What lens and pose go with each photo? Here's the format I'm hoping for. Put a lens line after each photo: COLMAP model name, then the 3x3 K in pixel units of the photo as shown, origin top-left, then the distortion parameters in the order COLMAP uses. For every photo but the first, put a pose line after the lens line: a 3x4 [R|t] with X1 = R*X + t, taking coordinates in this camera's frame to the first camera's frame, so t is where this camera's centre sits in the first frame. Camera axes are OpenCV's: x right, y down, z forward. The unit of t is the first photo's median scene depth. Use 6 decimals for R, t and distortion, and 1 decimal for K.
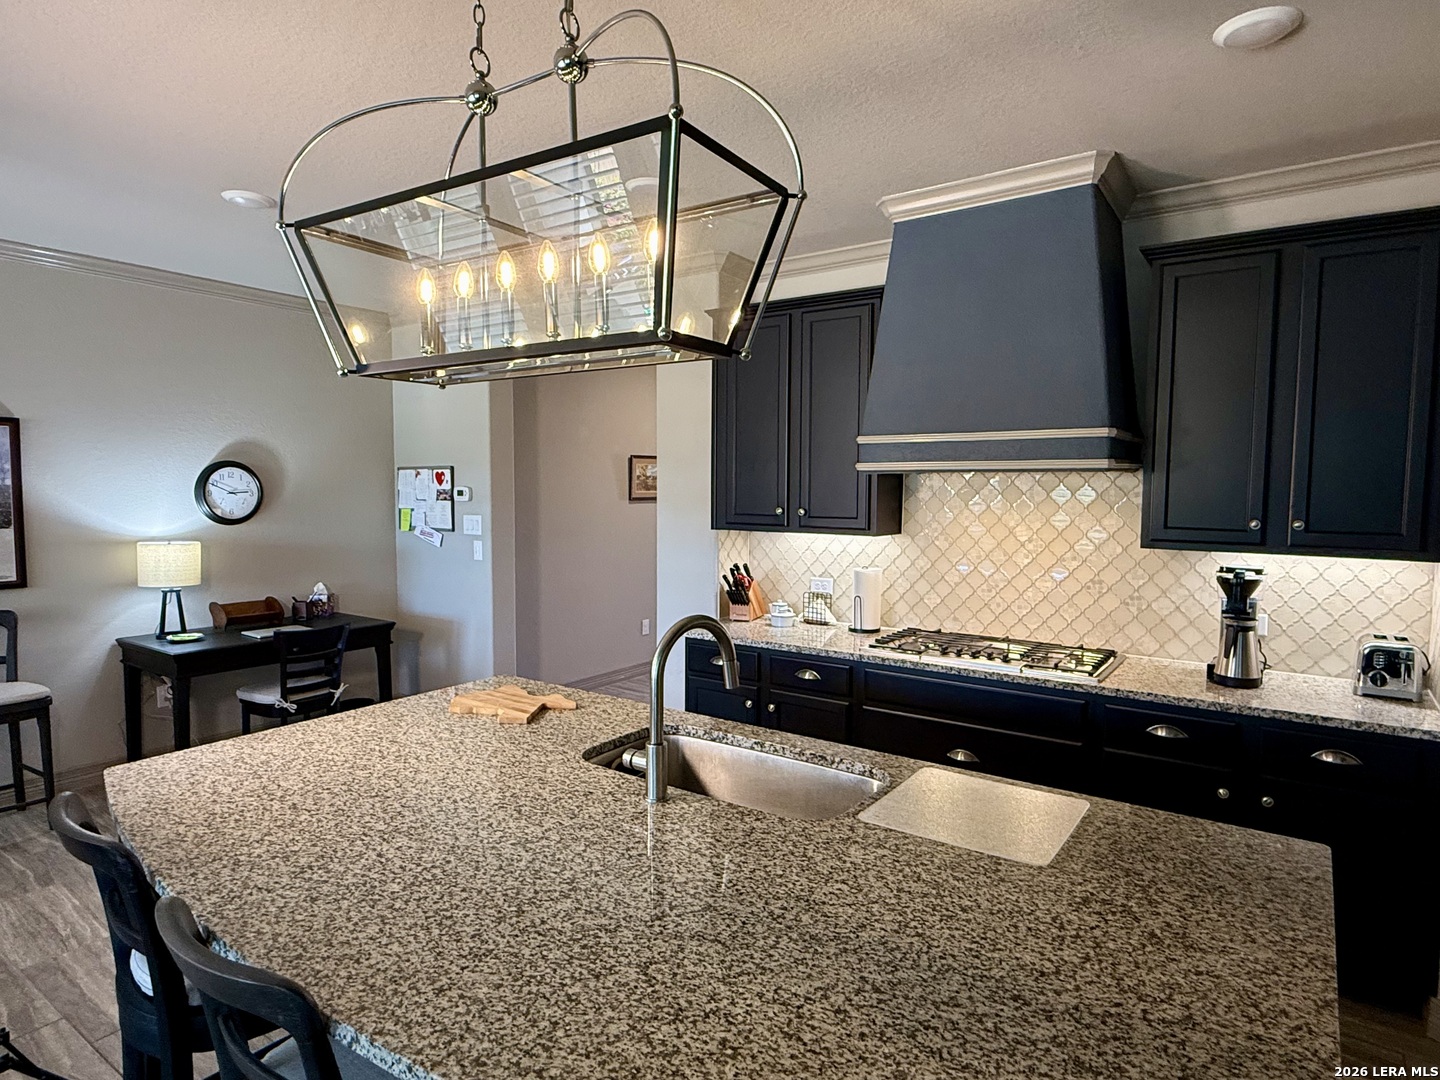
lens RADIAL K [[831.1, 0, 721.2], [0, 831.1, 542.3], [0, 0, 1]] dist [-0.000364, 0.001733]
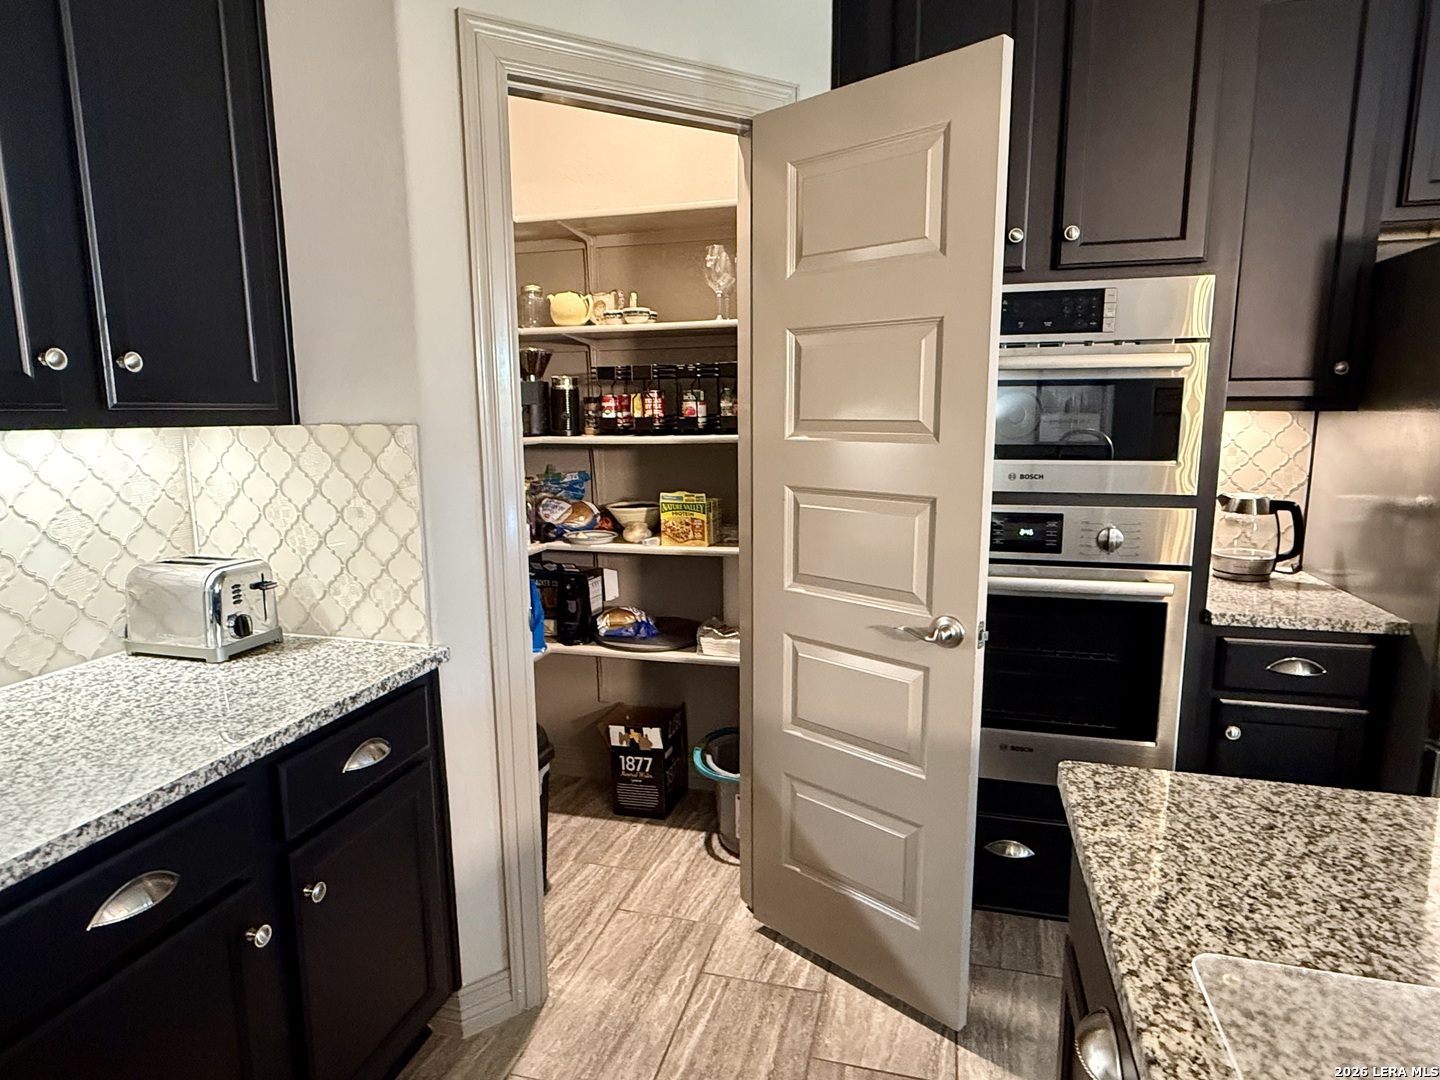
lens RADIAL K [[831.1, 0, 721.2], [0, 831.1, 542.3], [0, 0, 1]] dist [-0.000364, 0.001733]
pose [[-0.334504, -0.157241, 0.929184, 0.113430], [0.070974, 0.978978, 0.191218, 0.013048], [-0.939718, 0.129911, -0.316312, 0.870887]]
